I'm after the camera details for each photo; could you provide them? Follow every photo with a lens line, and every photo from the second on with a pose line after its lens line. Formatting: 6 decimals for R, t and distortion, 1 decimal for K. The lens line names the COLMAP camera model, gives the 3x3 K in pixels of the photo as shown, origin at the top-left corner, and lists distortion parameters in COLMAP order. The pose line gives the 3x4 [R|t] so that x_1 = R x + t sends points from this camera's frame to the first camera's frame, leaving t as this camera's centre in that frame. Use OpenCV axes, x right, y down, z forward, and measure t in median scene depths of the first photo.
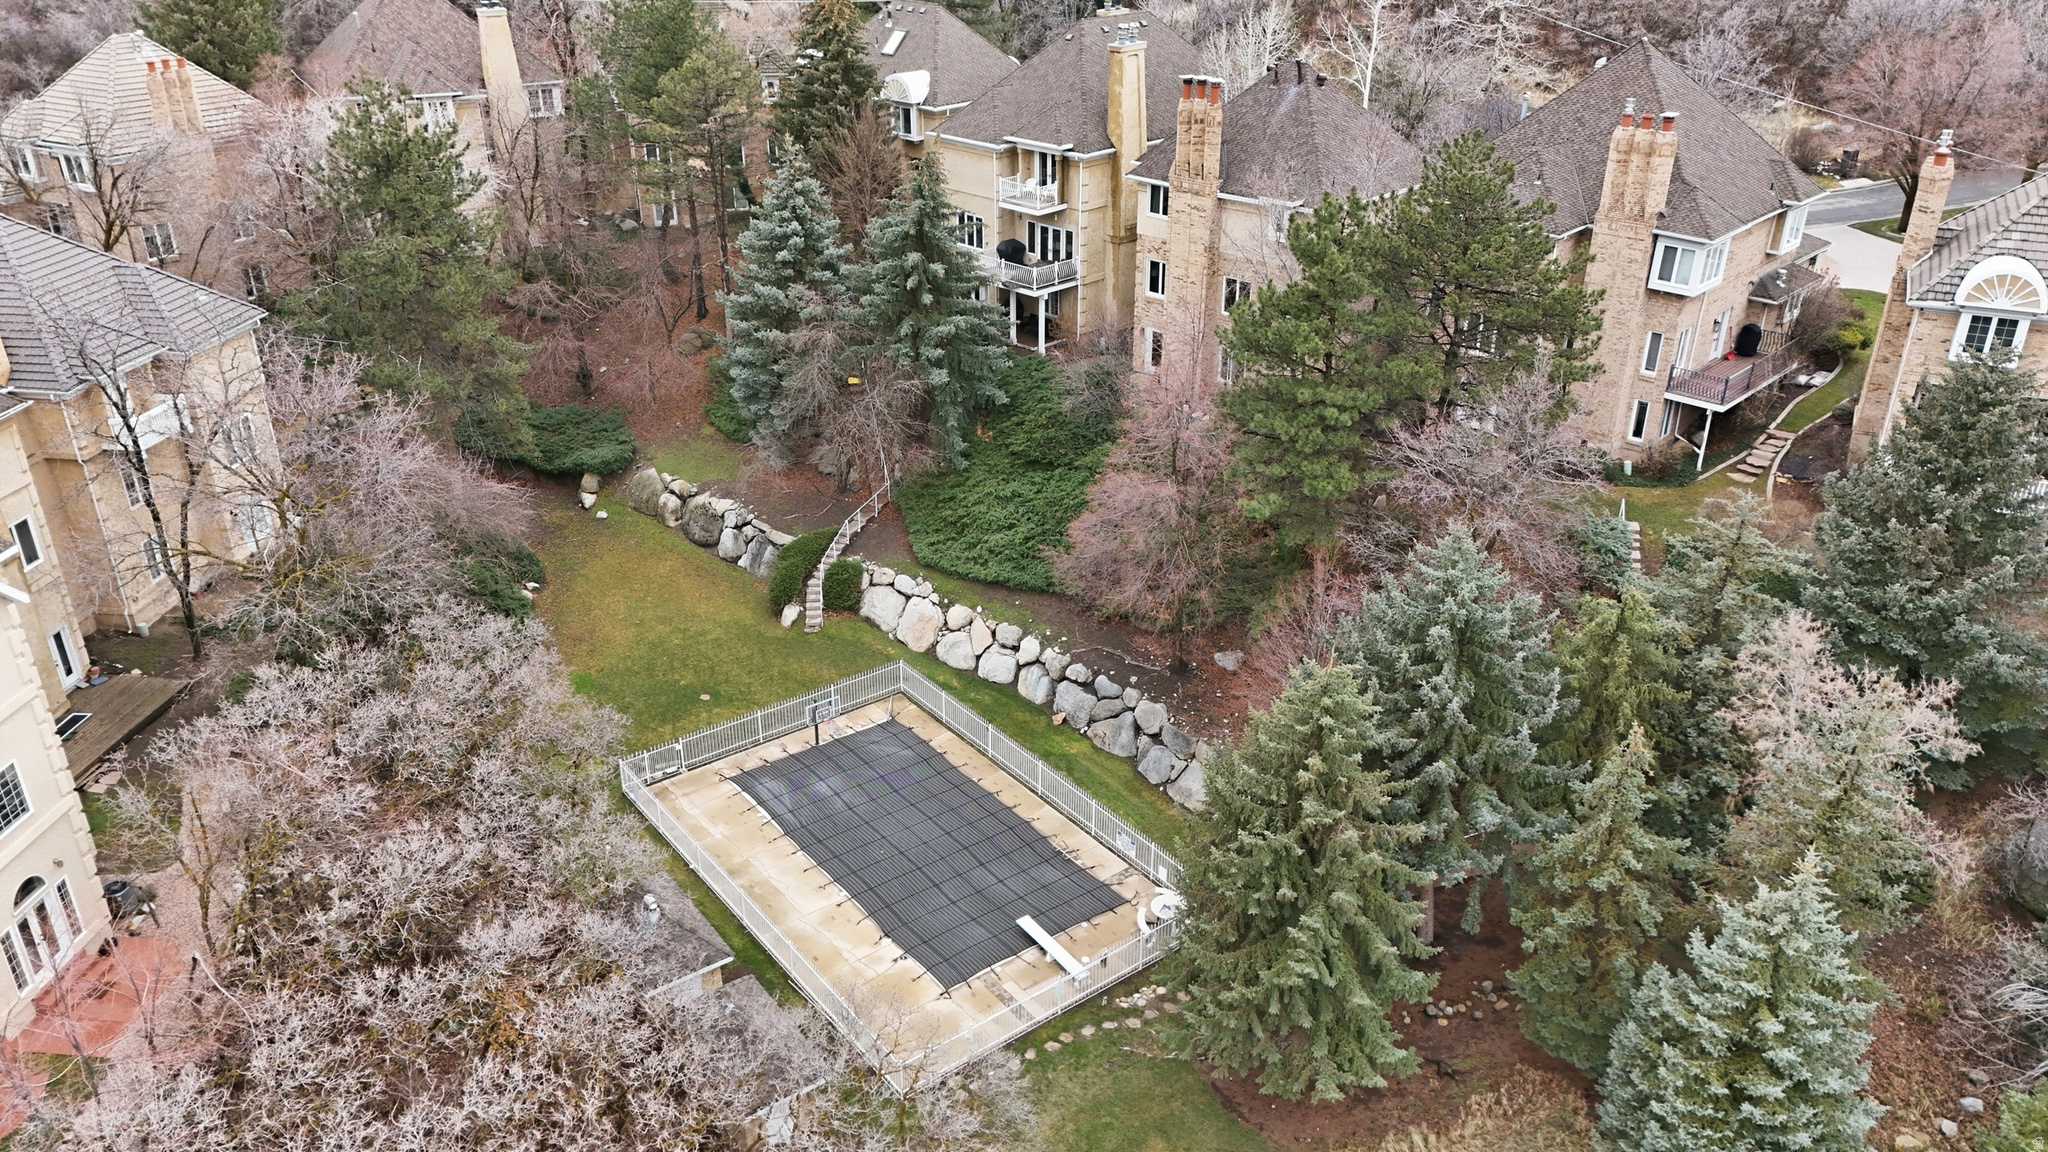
lens RADIAL K [[1476.1, 0, 1024.0], [0, 1476.1, 576.0], [0, 0, 1]] dist [0.085543, -0.100269]
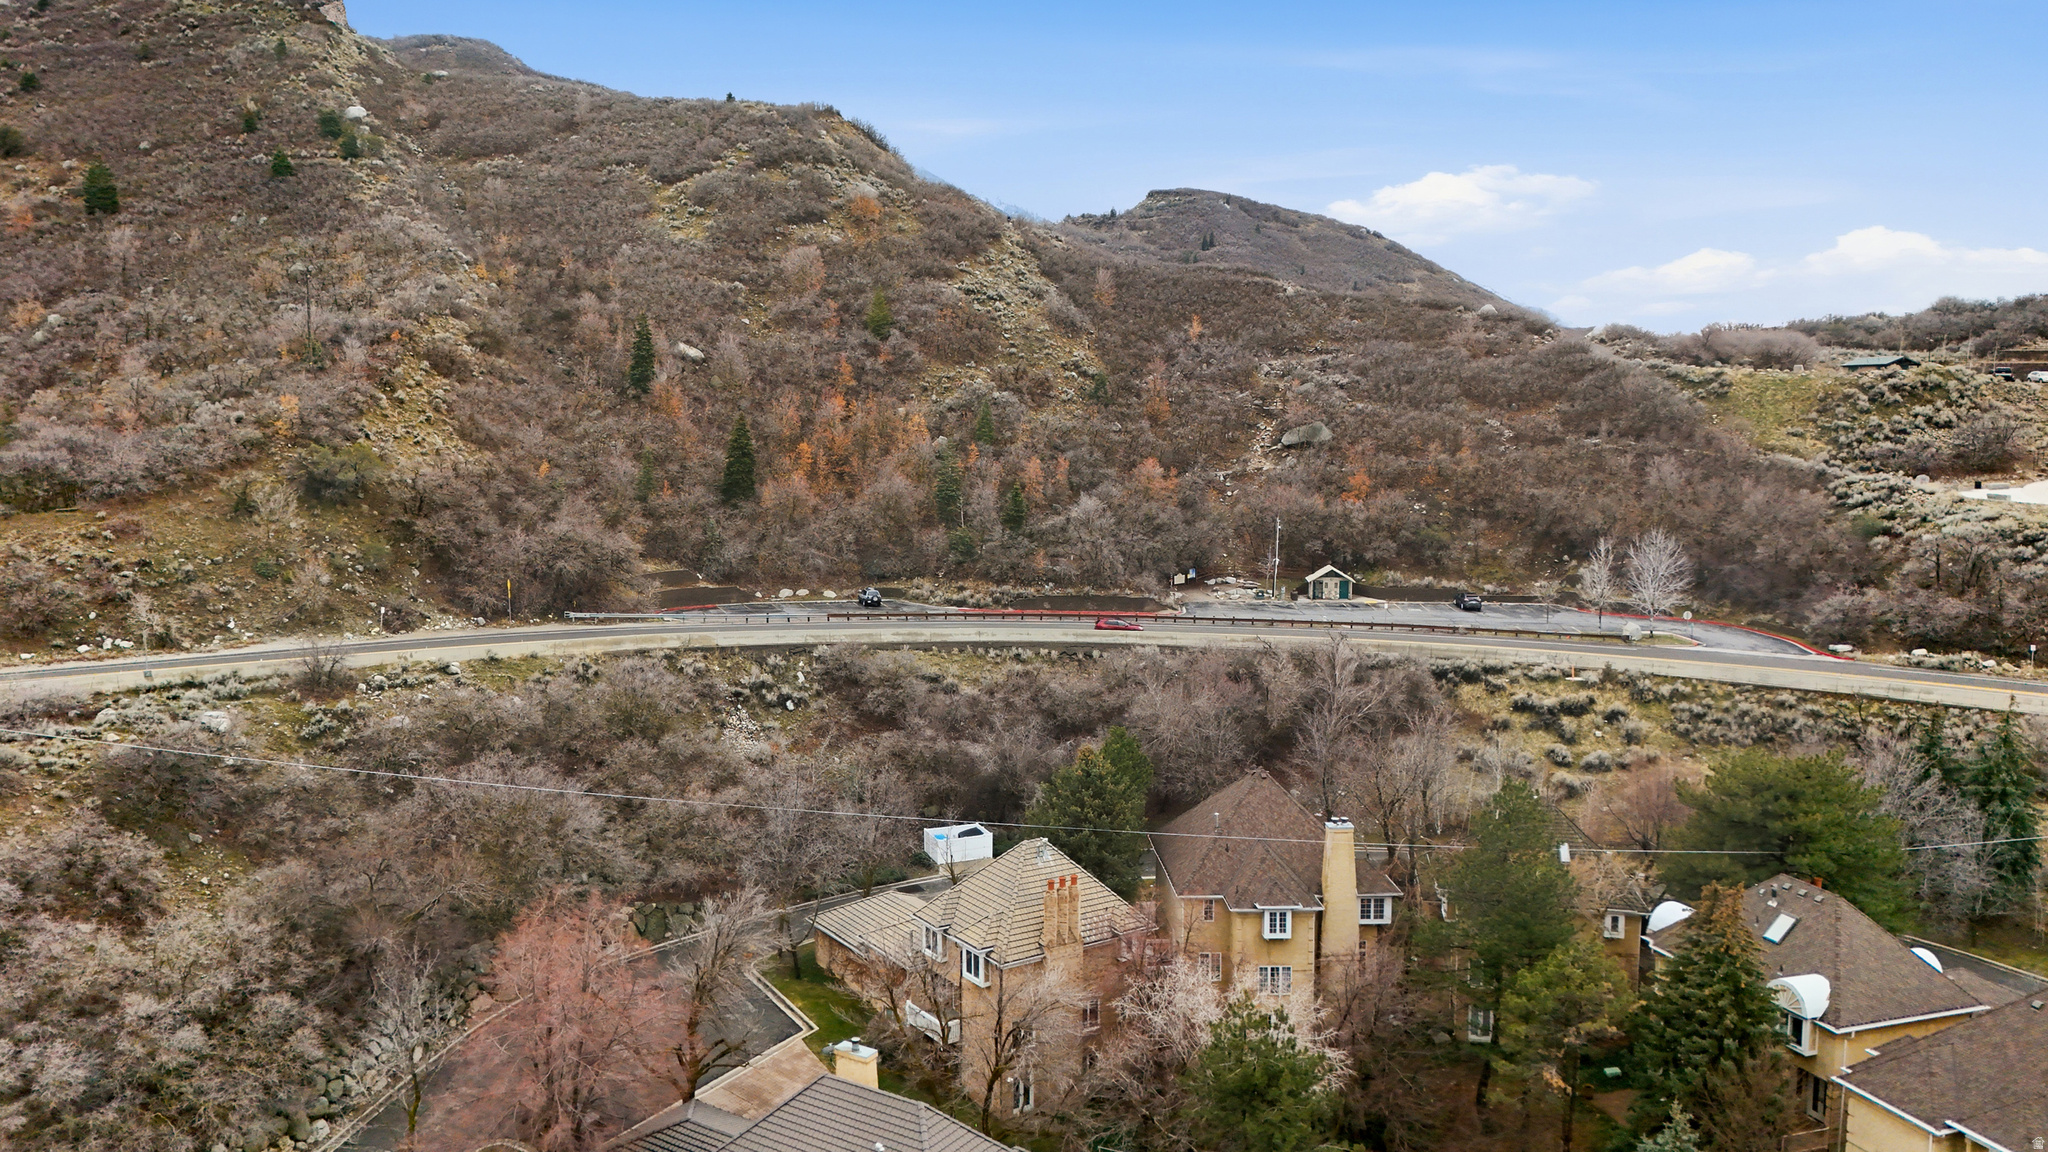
lens RADIAL K [[1476.1, 0, 1024.0], [0, 1476.1, 576.0], [0, 0, 1]] dist [0.085543, -0.100269]
pose [[0.886981, 0.047453, -0.459361, -0.113343], [-0.202968, 0.933541, -0.295475, -0.259308], [0.414811, 0.355317, 0.837664, -0.029445]]
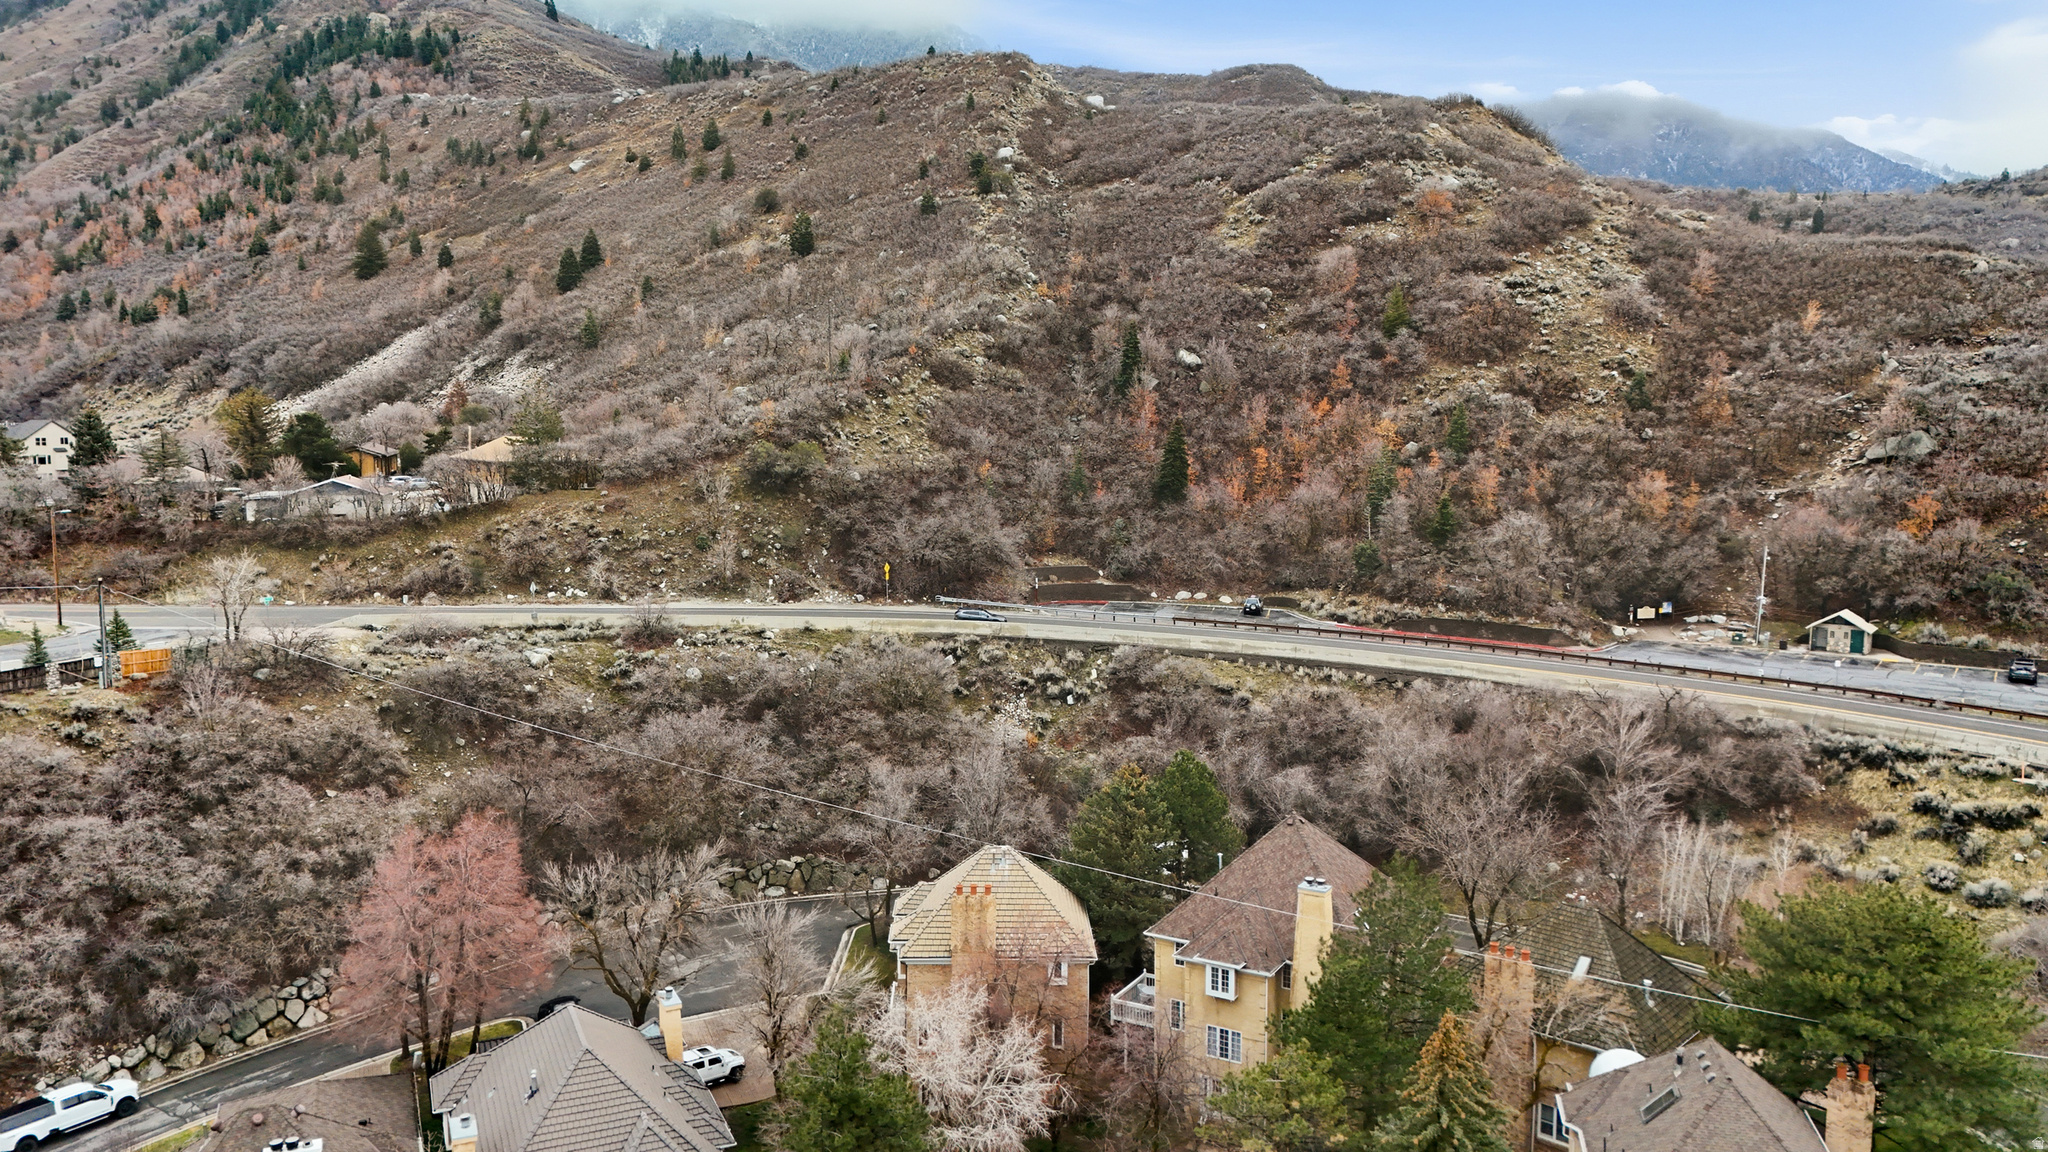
lens RADIAL K [[1476.1, 0, 1024.0], [0, 1476.1, 576.0], [0, 0, 1]] dist [0.085543, -0.100269]
pose [[0.507028, 0.093304, -0.856864, 0.430896], [-0.388096, 0.912362, -0.130299, -0.495859], [0.769613, 0.398611, 0.498804, 0.448844]]
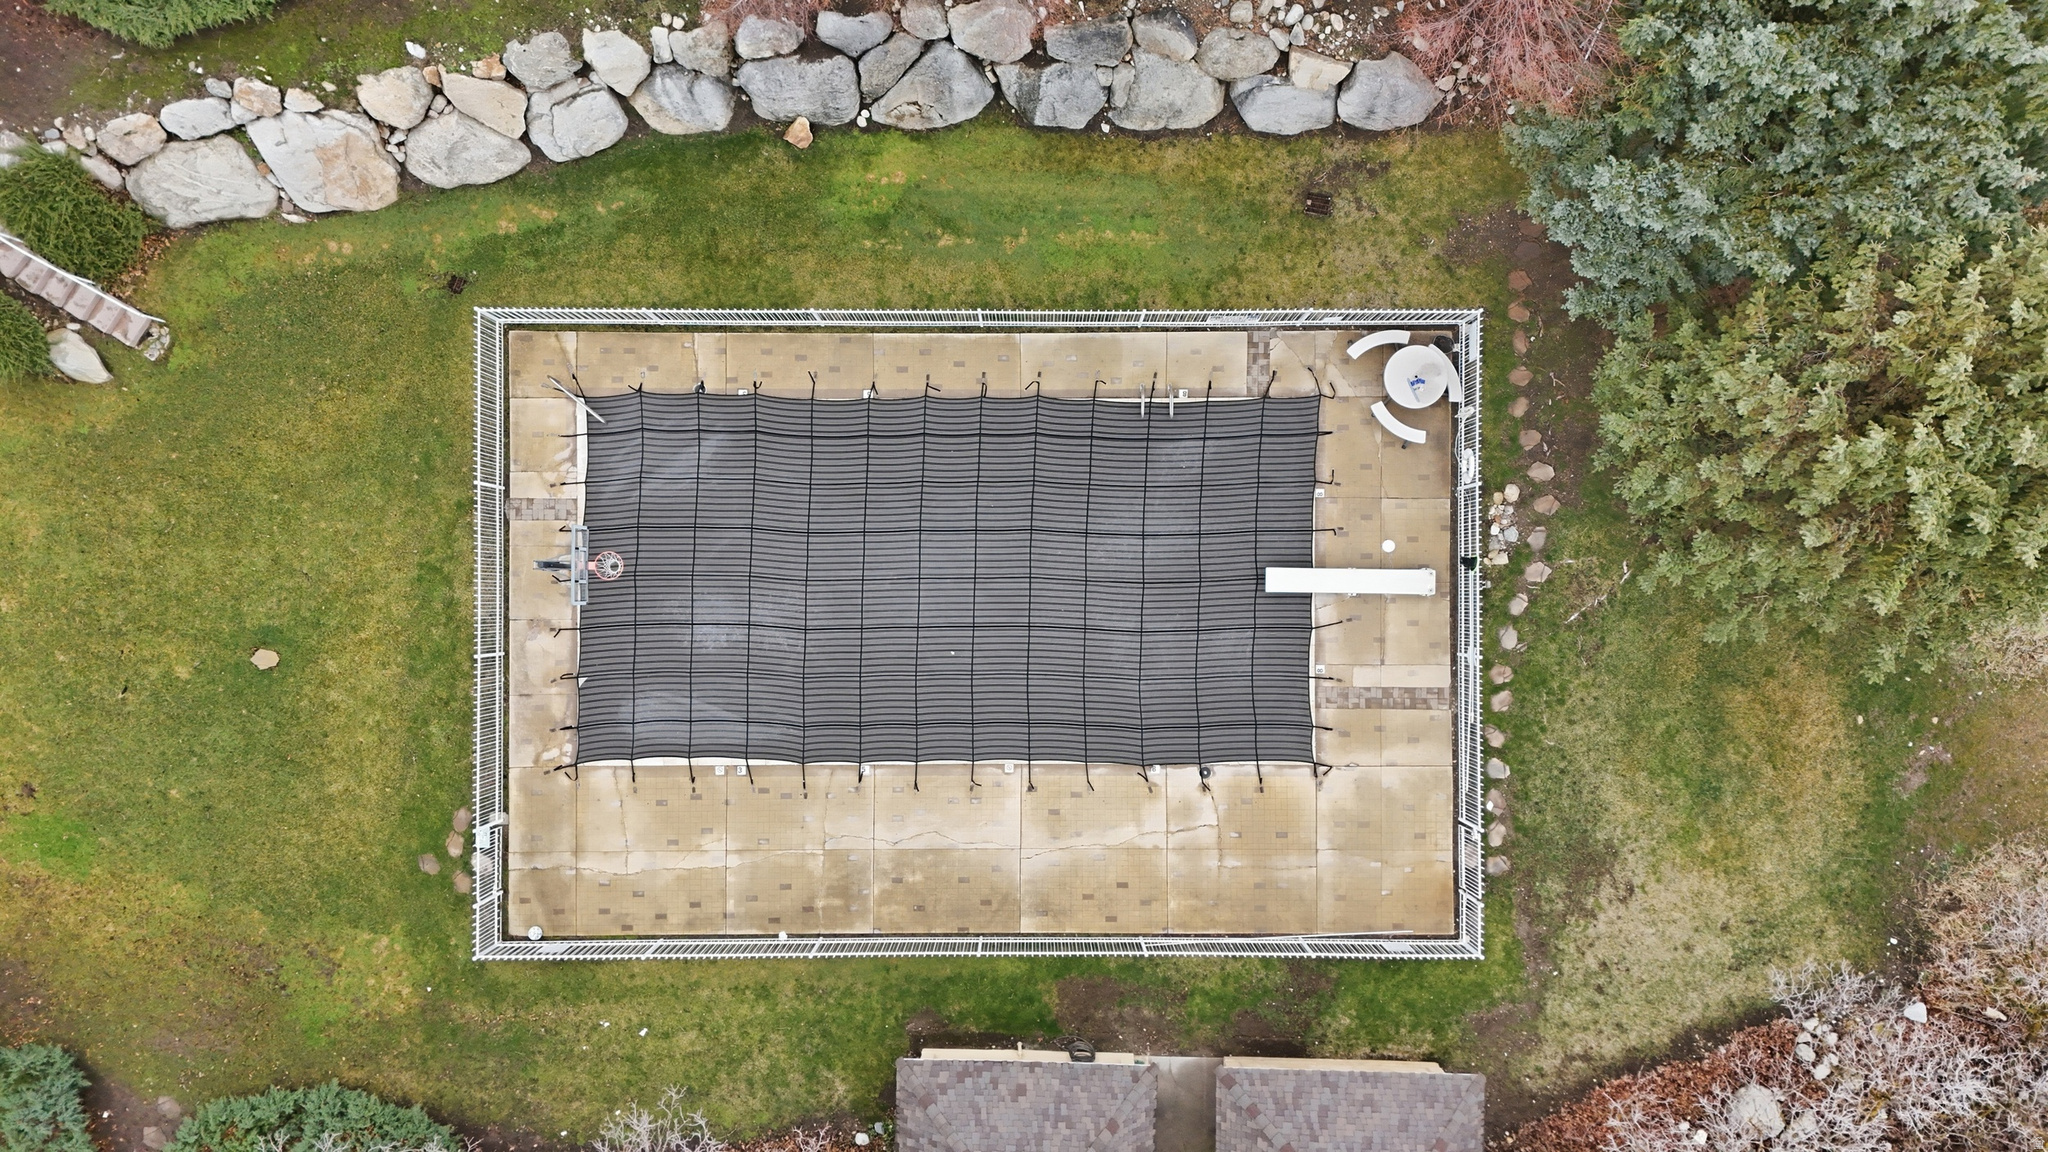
lens RADIAL K [[1476.1, 0, 1024.0], [0, 1476.1, 576.0], [0, 0, 1]] dist [0.085543, -0.100269]
pose [[0.603793, -0.797139, 0.001630, -0.045249], [0.357860, 0.272887, 0.893011, -0.253805], [-0.712299, -0.538611, 0.450031, 0.595797]]
